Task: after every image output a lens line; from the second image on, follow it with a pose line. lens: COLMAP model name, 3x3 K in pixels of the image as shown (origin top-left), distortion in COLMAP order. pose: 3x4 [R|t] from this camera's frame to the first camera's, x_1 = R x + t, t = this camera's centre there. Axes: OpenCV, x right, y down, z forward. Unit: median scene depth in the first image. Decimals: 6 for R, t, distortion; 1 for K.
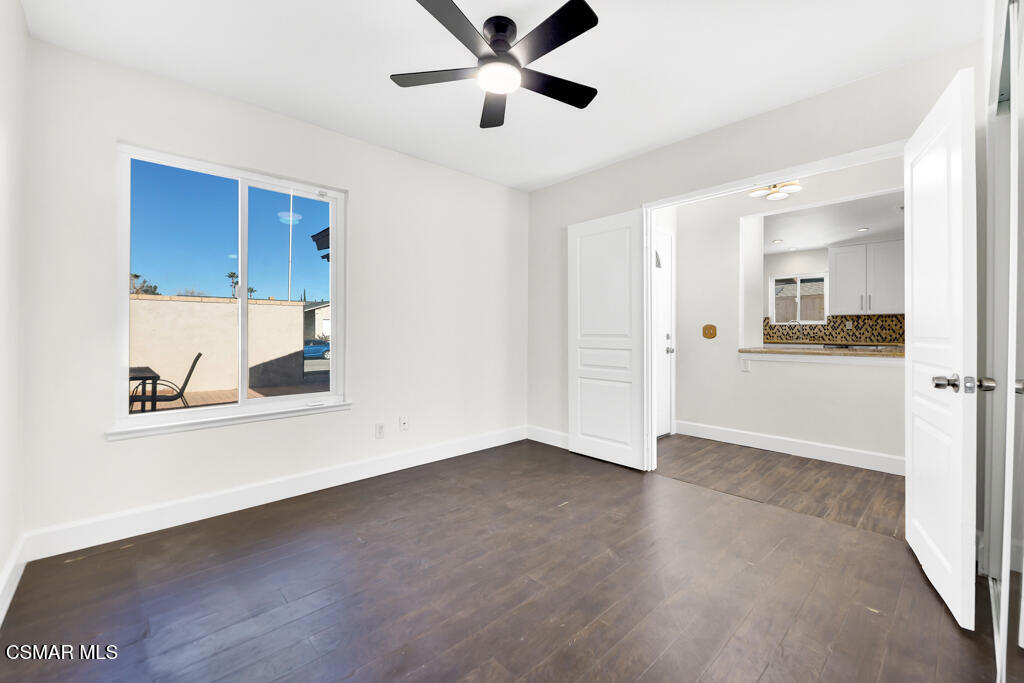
lens RADIAL K [[409.5, 0, 516.2], [0, 409.5, 329.9], [0, 0, 1]] dist [-0.000392, -0.006061]
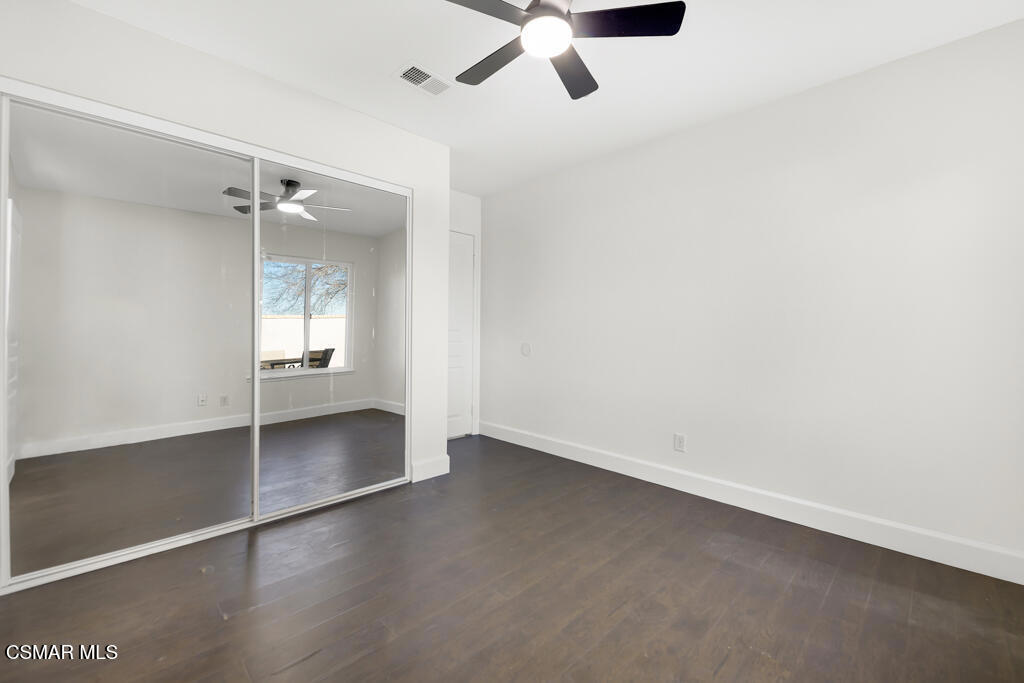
lens RADIAL K [[409.5, 0, 516.2], [0, 409.5, 329.9], [0, 0, 1]] dist [-0.000392, -0.006061]
pose [[-0.999614, -0.012221, -0.024940, 0.034171], [-0.012219, 0.999925, -0.000240, 0.006878], [0.024941, 0.000065, -0.999689, 1.812241]]
